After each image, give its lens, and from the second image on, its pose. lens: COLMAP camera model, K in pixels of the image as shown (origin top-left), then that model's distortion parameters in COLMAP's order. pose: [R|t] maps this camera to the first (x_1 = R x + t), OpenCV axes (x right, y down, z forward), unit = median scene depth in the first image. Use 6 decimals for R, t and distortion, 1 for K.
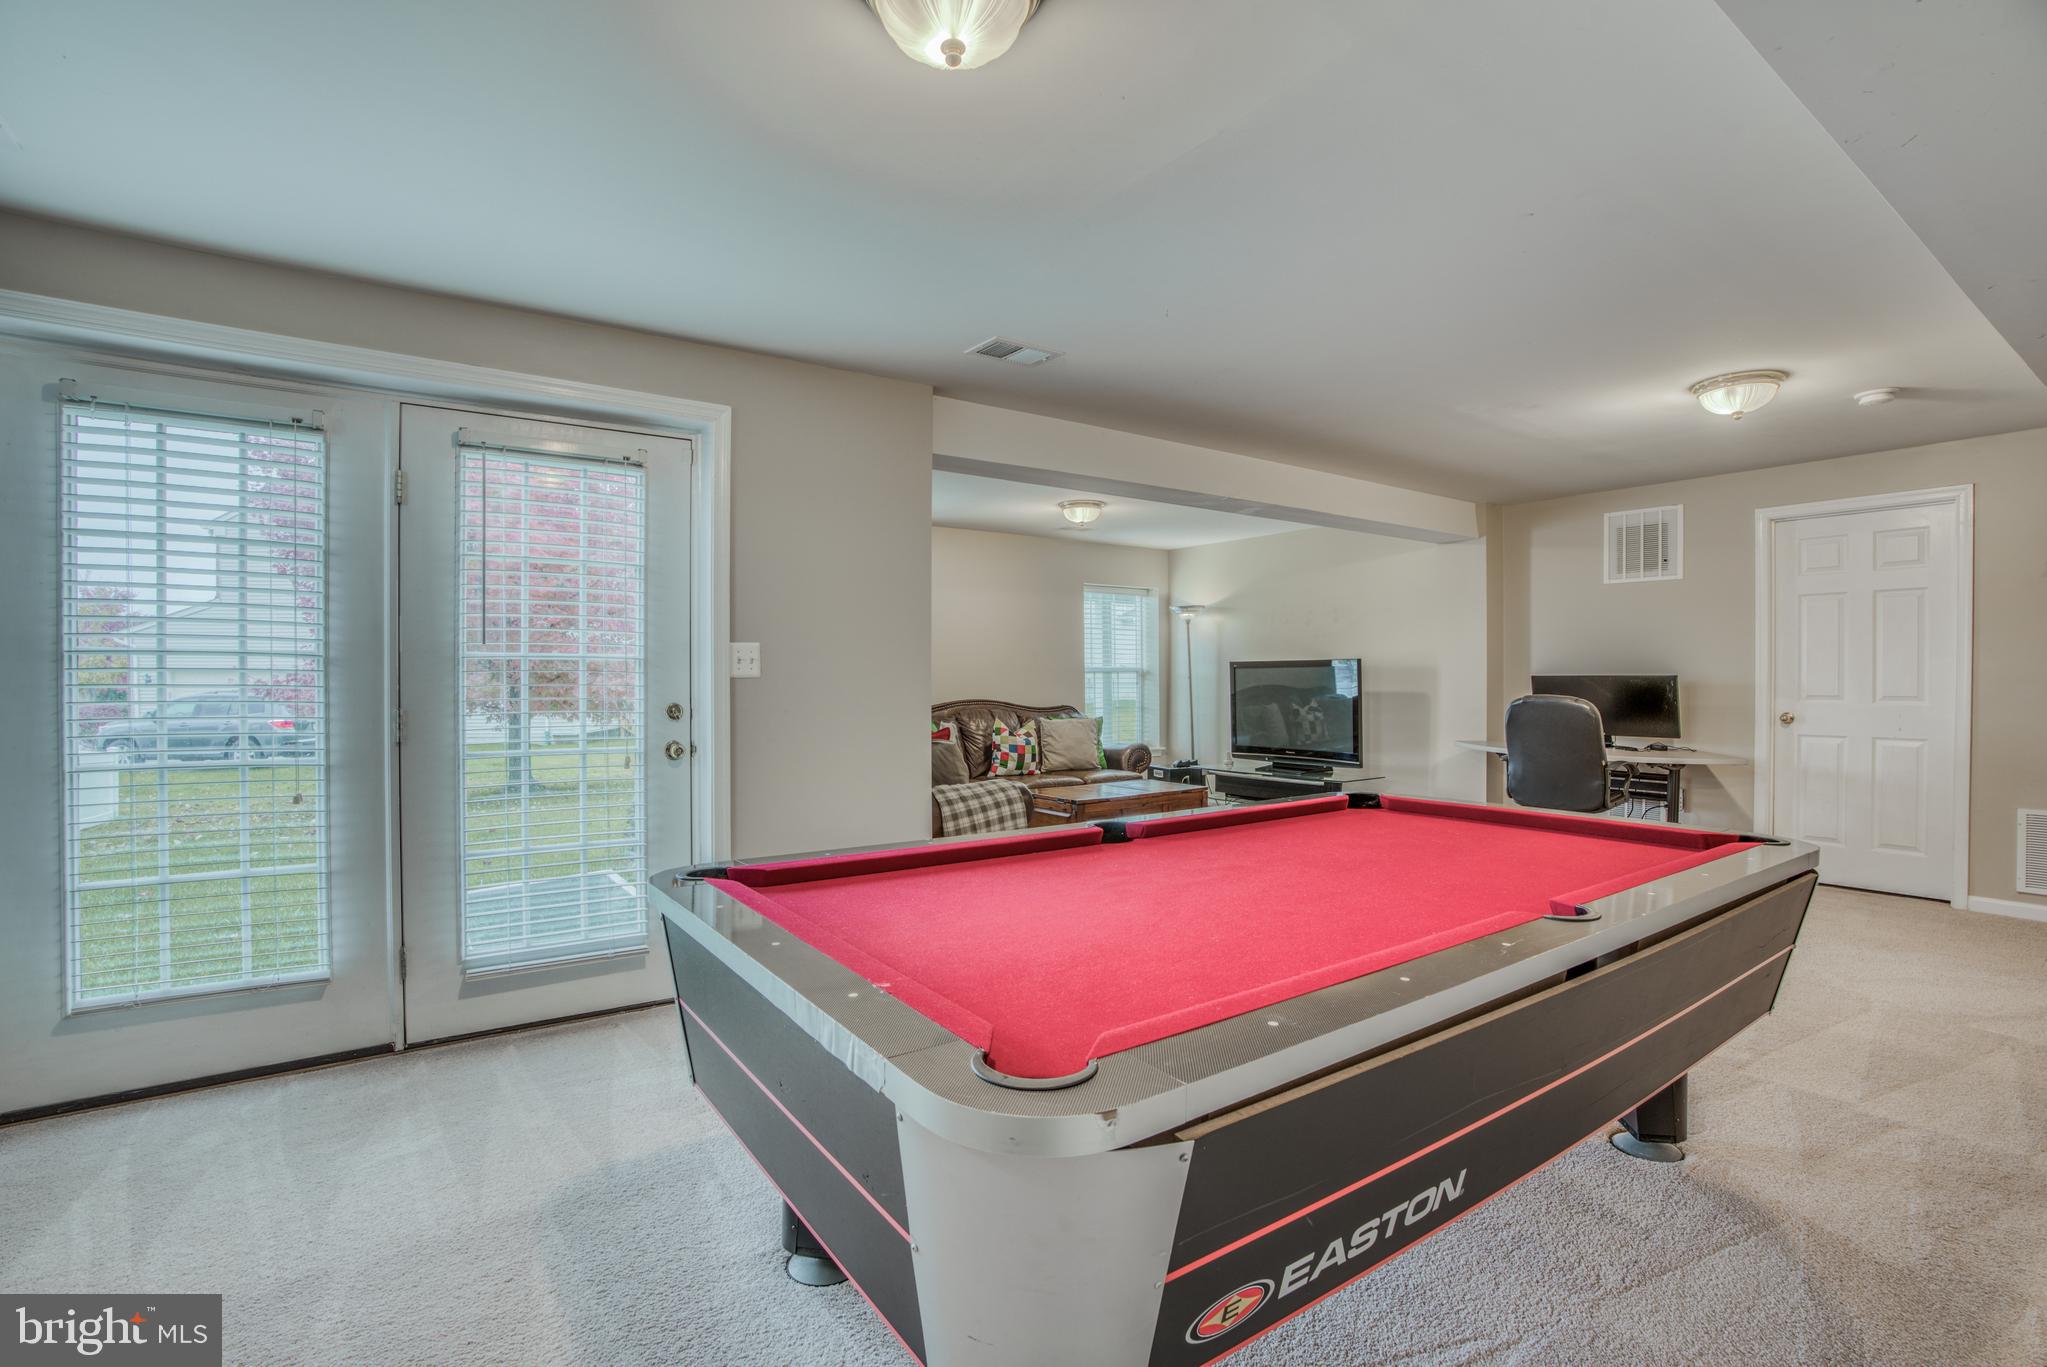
lens RADIAL K [[943.2, 0, 1004.0], [0, 943.2, 678.1], [0, 0, 1]] dist [-0.019926, -0.000139]
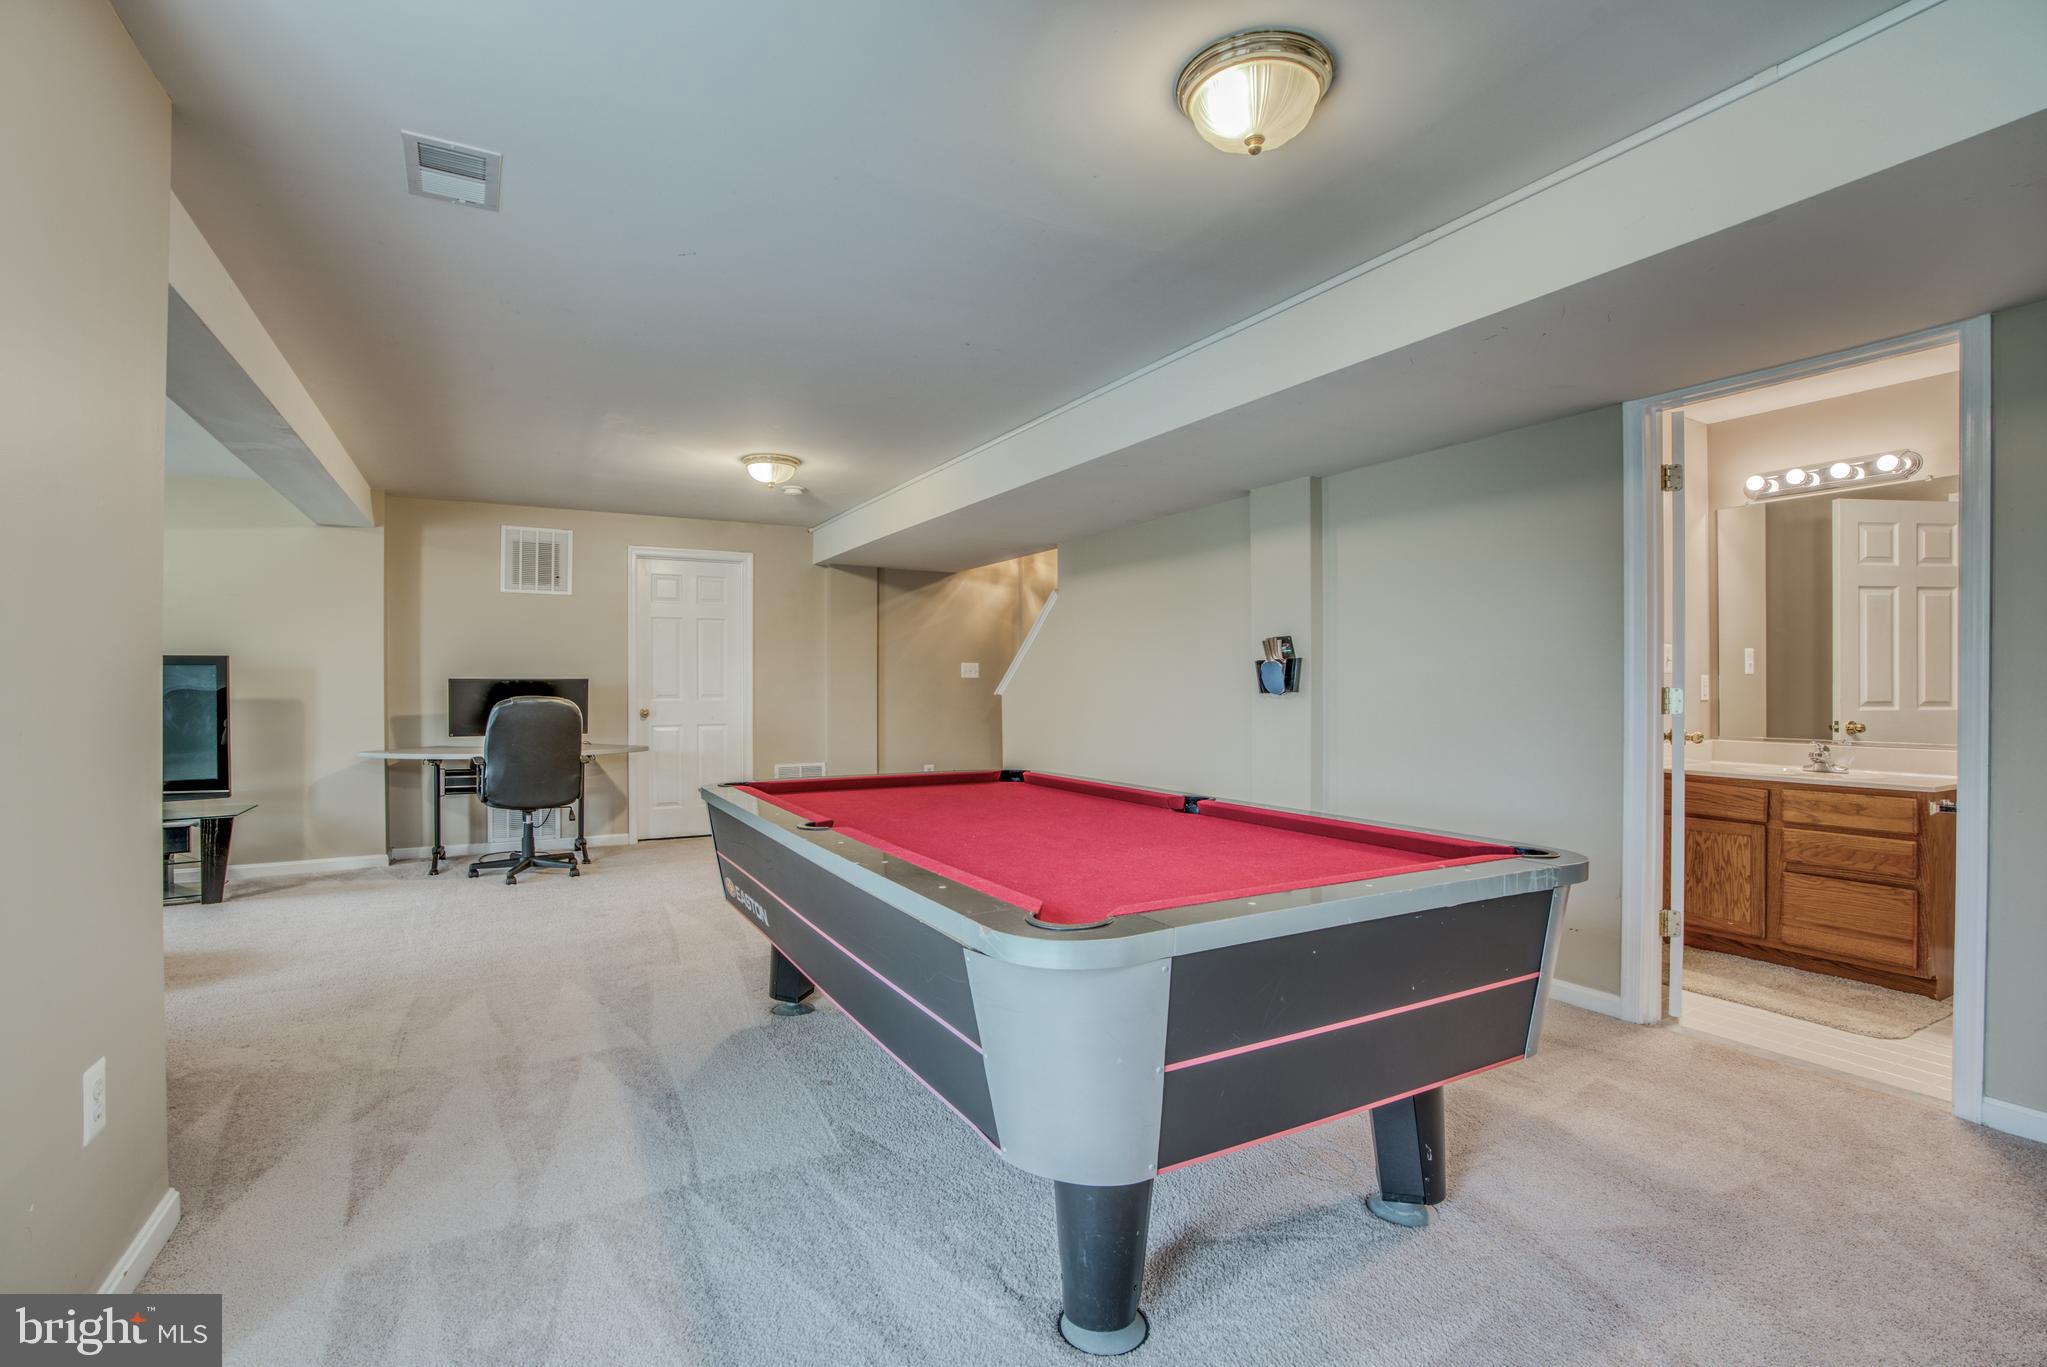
lens RADIAL K [[943.2, 0, 1006.0], [0, 943.2, 686.2], [0, 0, 1]] dist [-0.019926, -0.000139]
pose [[0.125461, 0.000522, 0.992098, -0.355363], [0.002325, 0.999997, -0.000820, 0.007972], [-0.992096, 0.002410, 0.125460, 0.322906]]
